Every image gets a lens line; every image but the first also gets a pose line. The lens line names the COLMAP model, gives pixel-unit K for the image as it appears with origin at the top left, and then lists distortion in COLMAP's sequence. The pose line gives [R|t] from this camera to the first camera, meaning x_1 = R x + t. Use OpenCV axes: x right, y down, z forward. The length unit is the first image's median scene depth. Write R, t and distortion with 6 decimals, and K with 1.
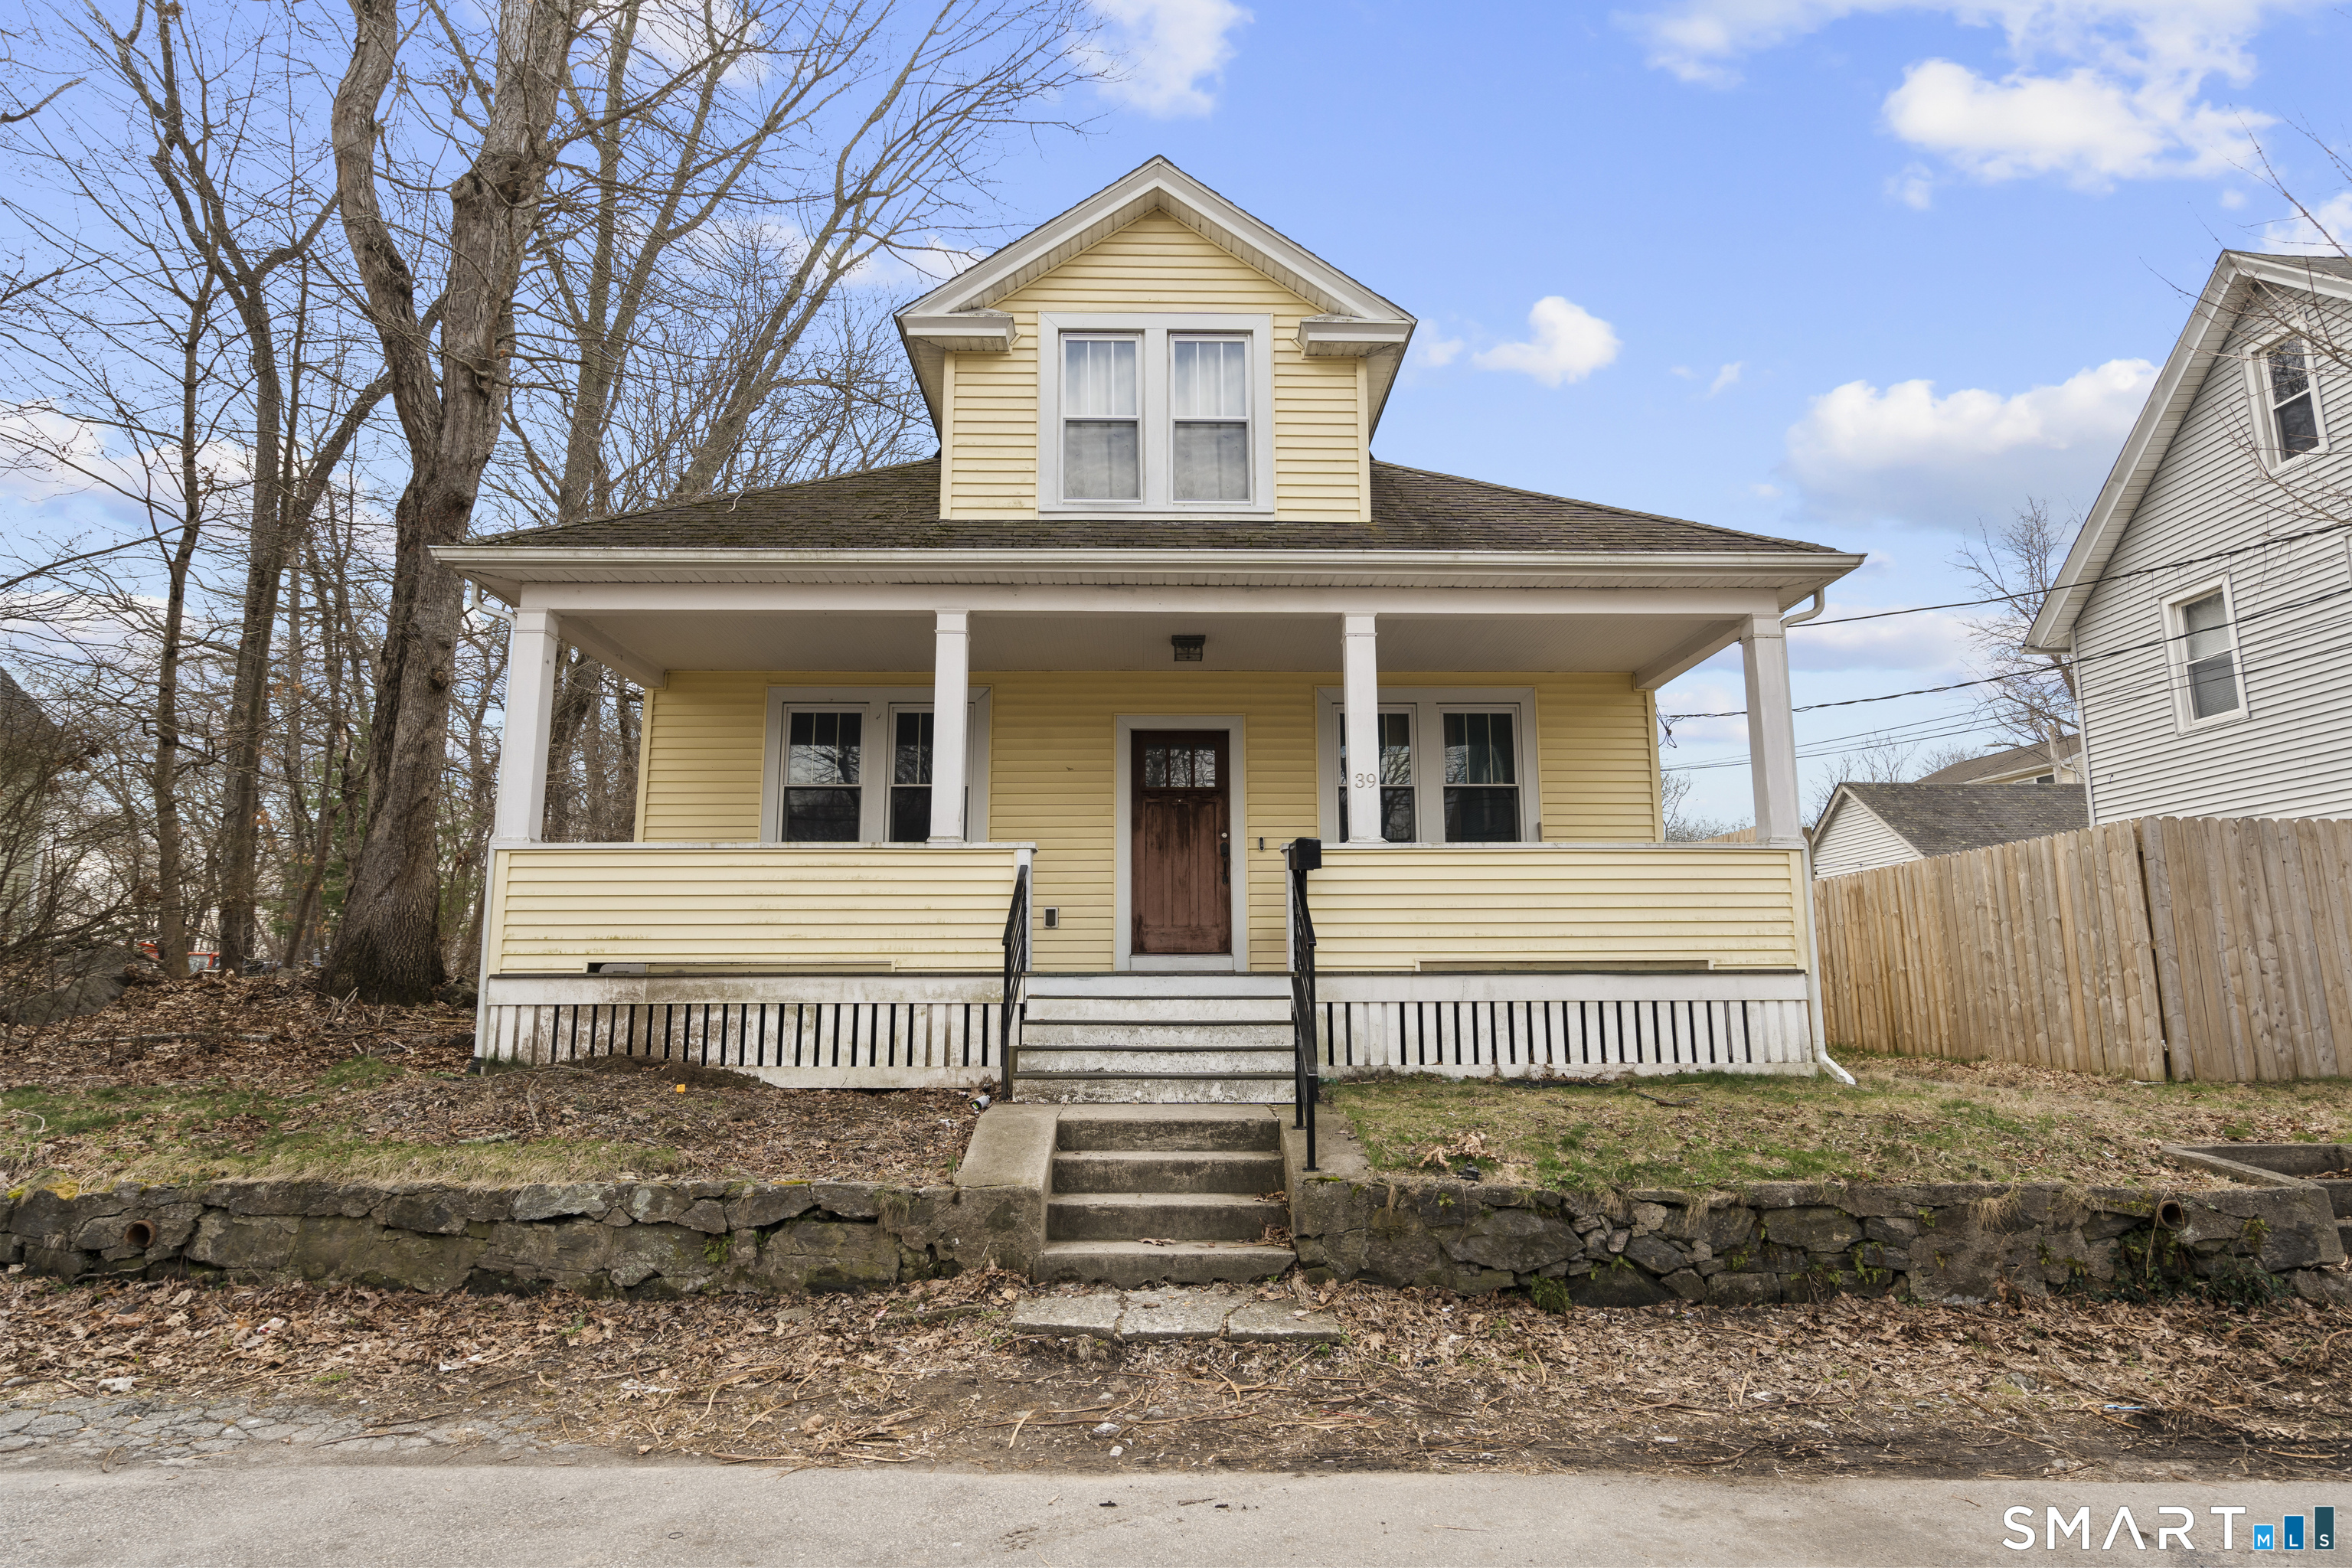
lens RADIAL K [[1286.0, 0, 1182.0], [0, 1286.0, 777.0], [0, 0, 1]] dist [0.005488, 0.001809]
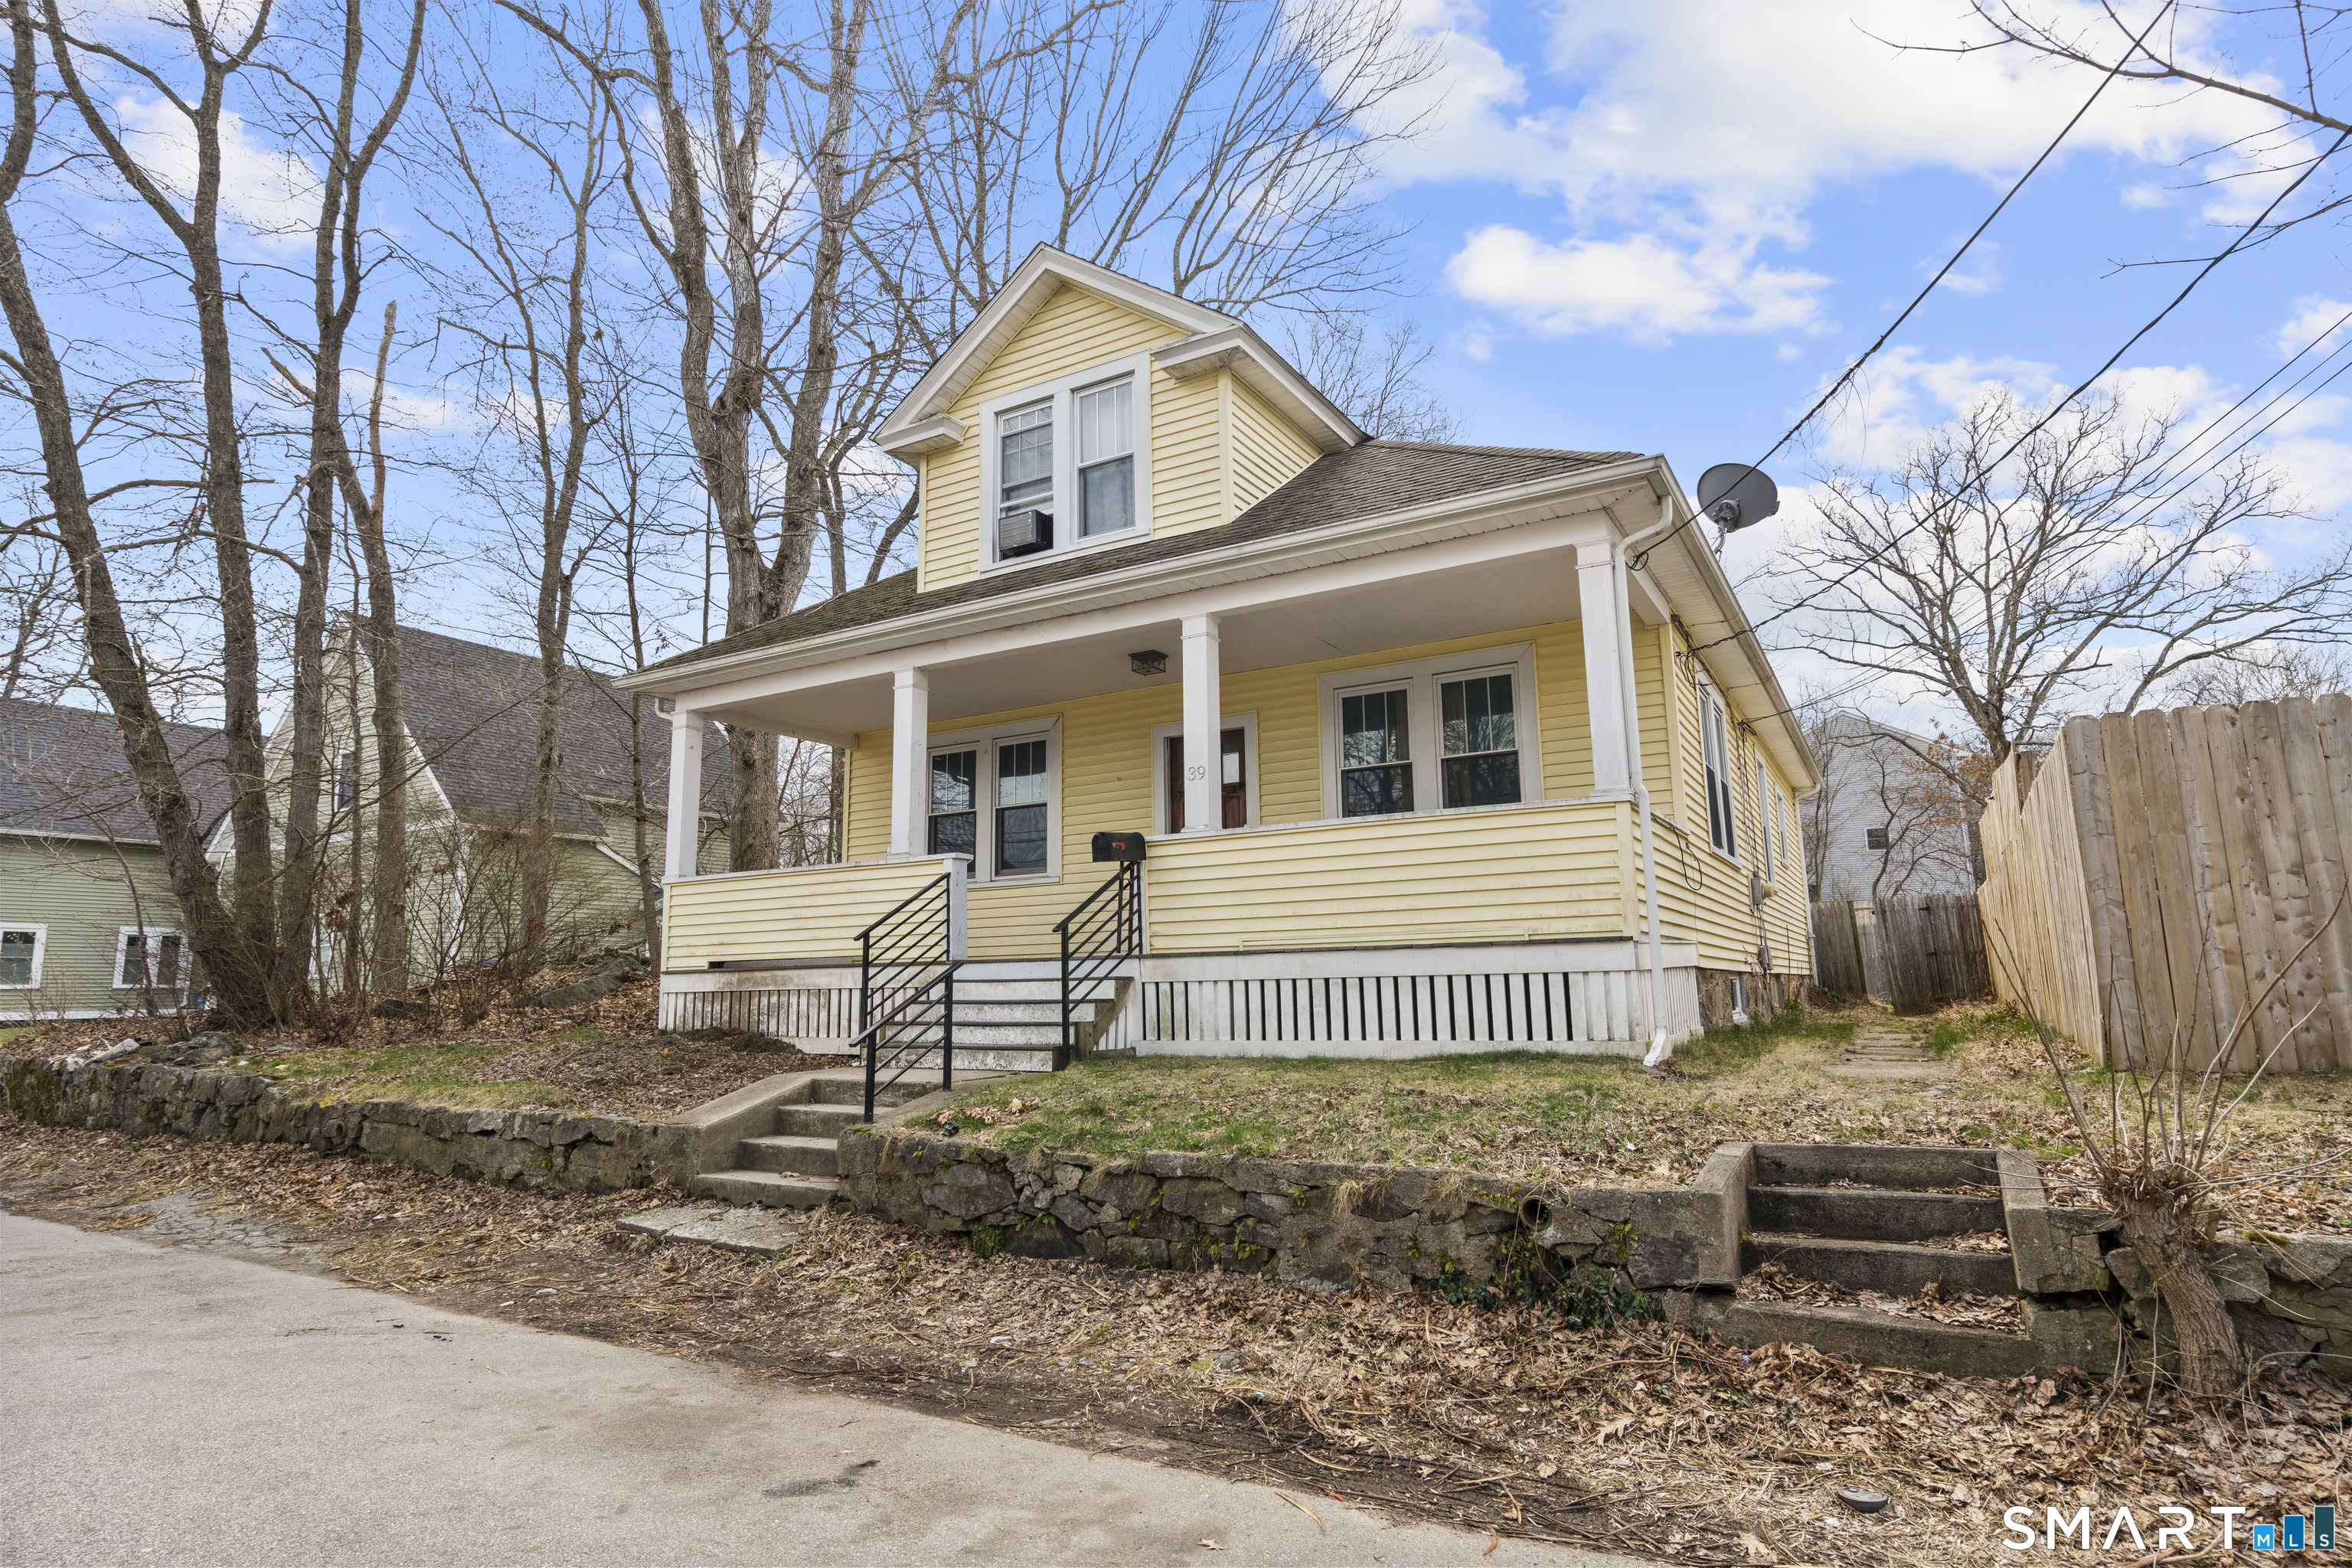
lens RADIAL K [[1286.0, 0, 1283.1], [0, 1286.0, 768.1], [0, 0, 1]] dist [0.005488, 0.001809]
pose [[0.853049, -0.100225, -0.512116, 0.806388], [0.103490, 0.994382, -0.022221, 0.032009], [0.511466, -0.034043, 0.858629, 0.132282]]
